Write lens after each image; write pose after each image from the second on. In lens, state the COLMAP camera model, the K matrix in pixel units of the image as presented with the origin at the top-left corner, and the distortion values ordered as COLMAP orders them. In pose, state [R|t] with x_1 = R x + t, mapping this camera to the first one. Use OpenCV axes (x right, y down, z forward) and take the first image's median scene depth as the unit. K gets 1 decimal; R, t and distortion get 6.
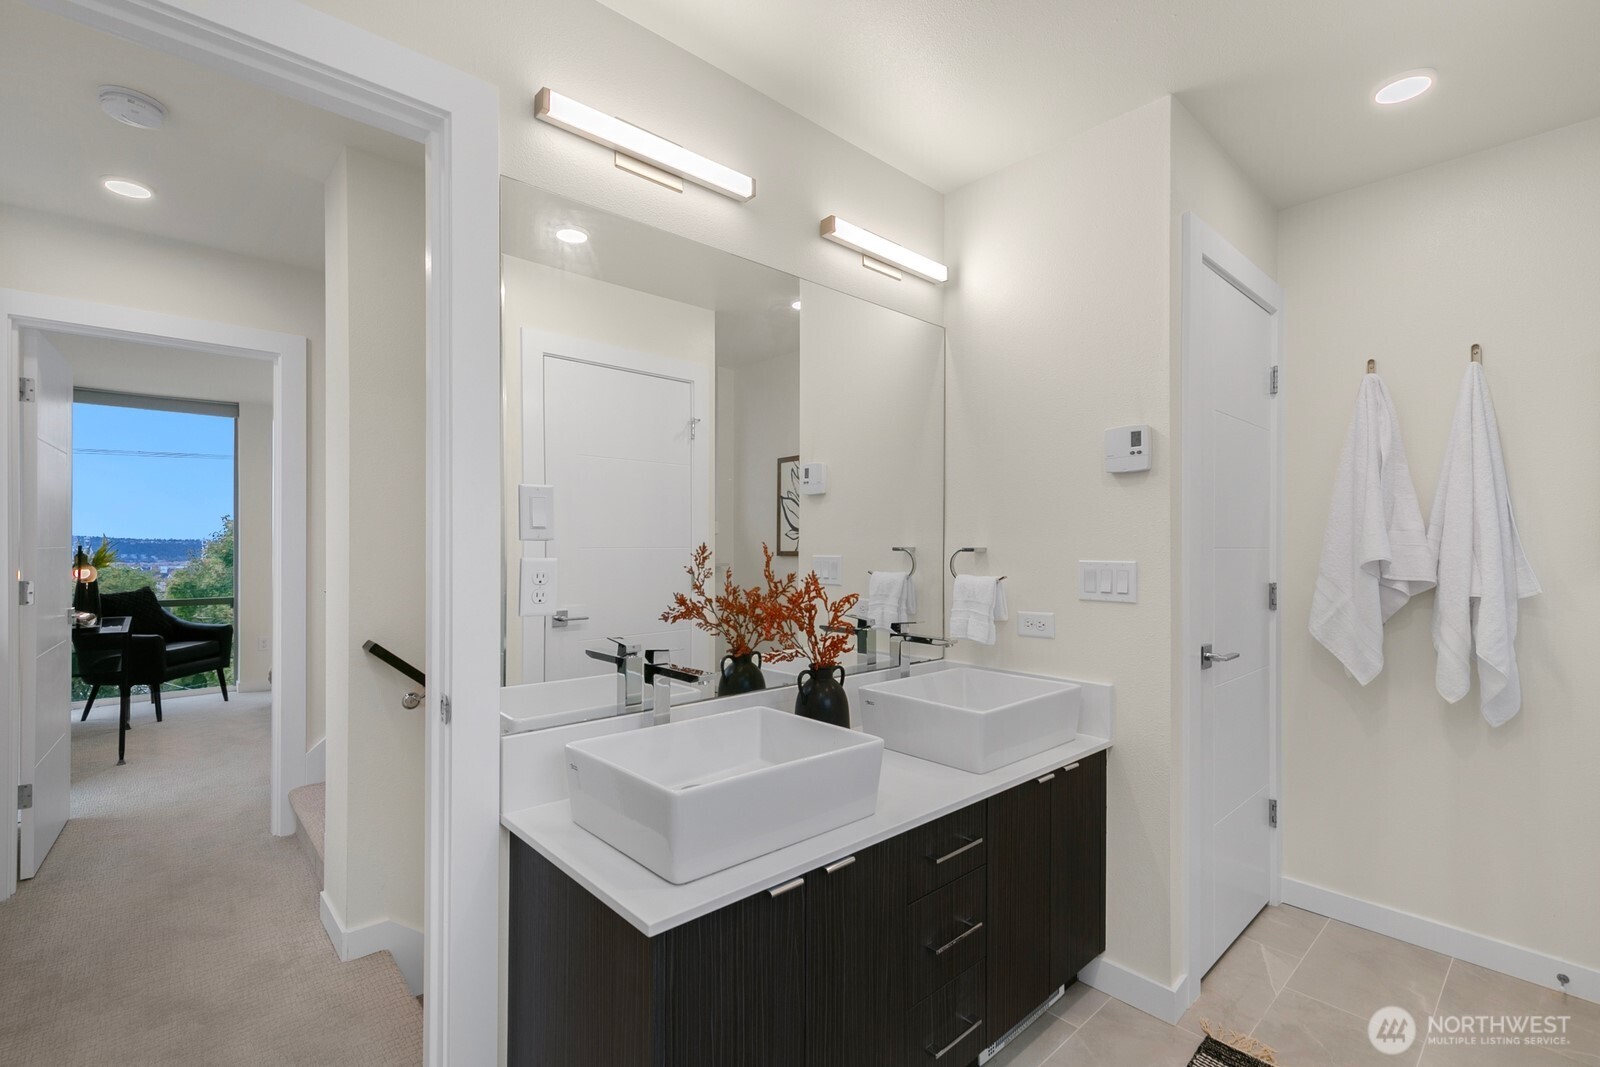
lens RADIAL K [[721.1, 0, 806.8], [0, 721.1, 536.2], [0, 0, 1]] dist [0.005716, 0.000733]
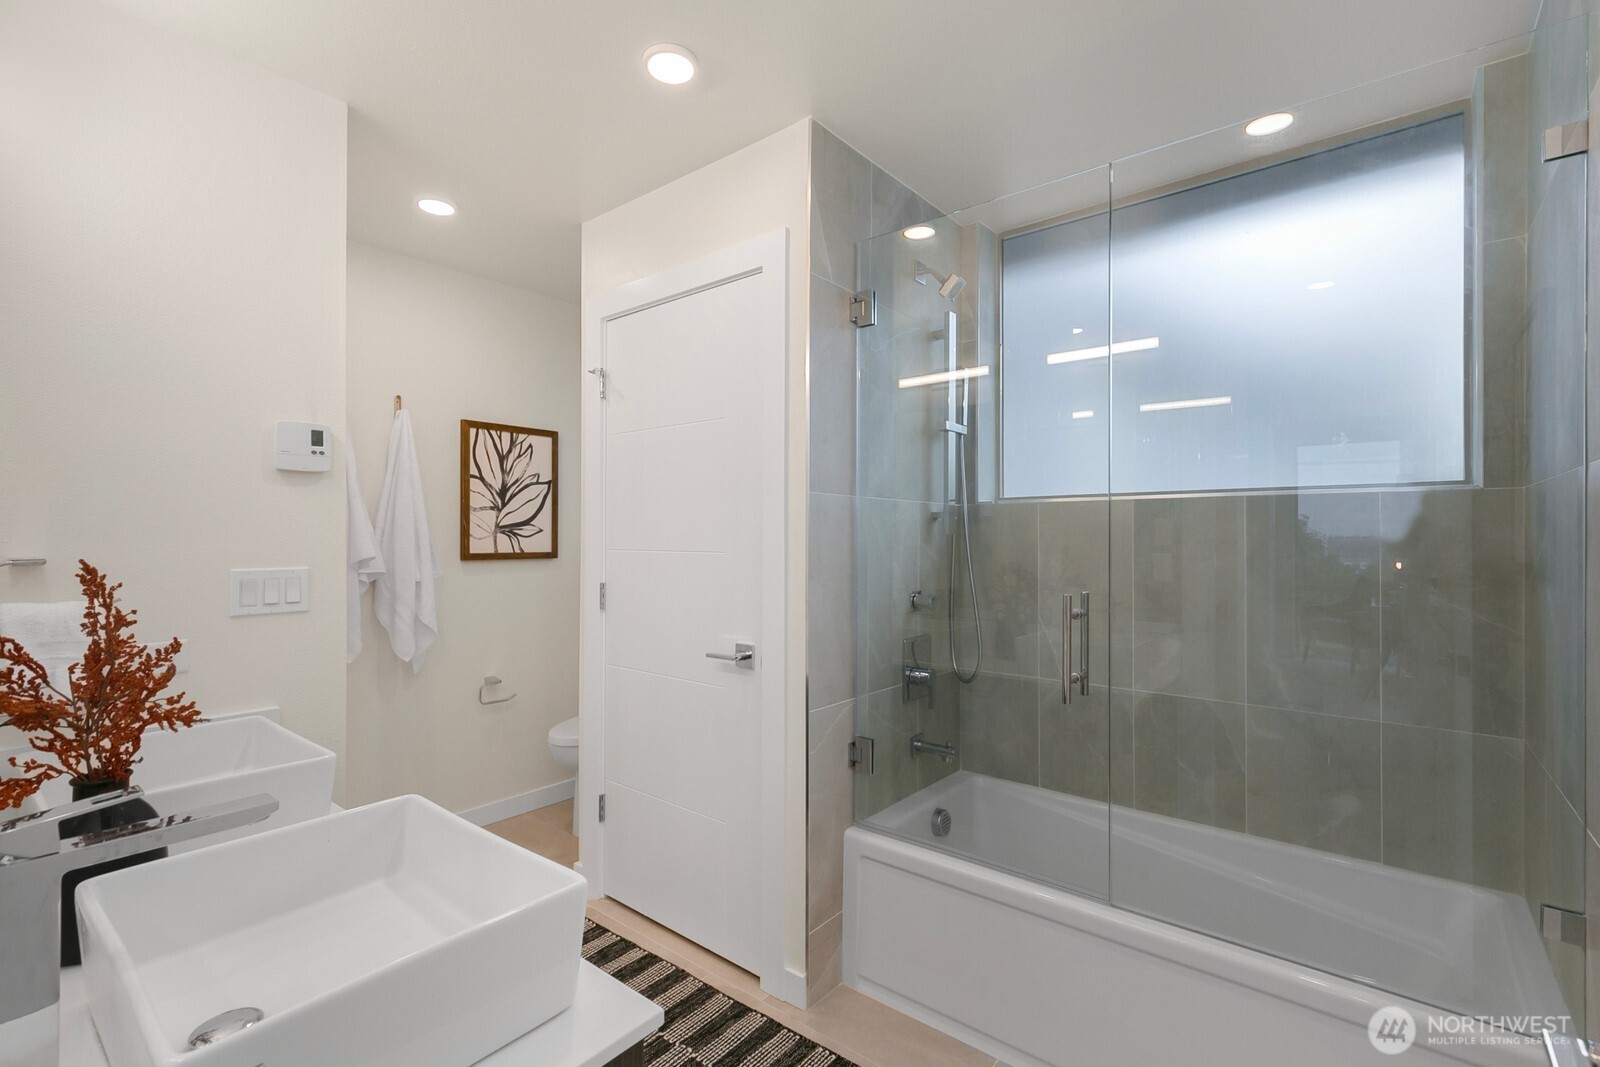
lens RADIAL K [[721.1, 0, 801.0], [0, 721.1, 536.7], [0, 0, 1]] dist [0.005716, 0.000733]
pose [[-0.147406, -0.003787, 0.989069, -0.570123], [-0.005377, 0.999981, 0.003028, -0.011170], [-0.989061, -0.004871, -0.147424, 0.495707]]
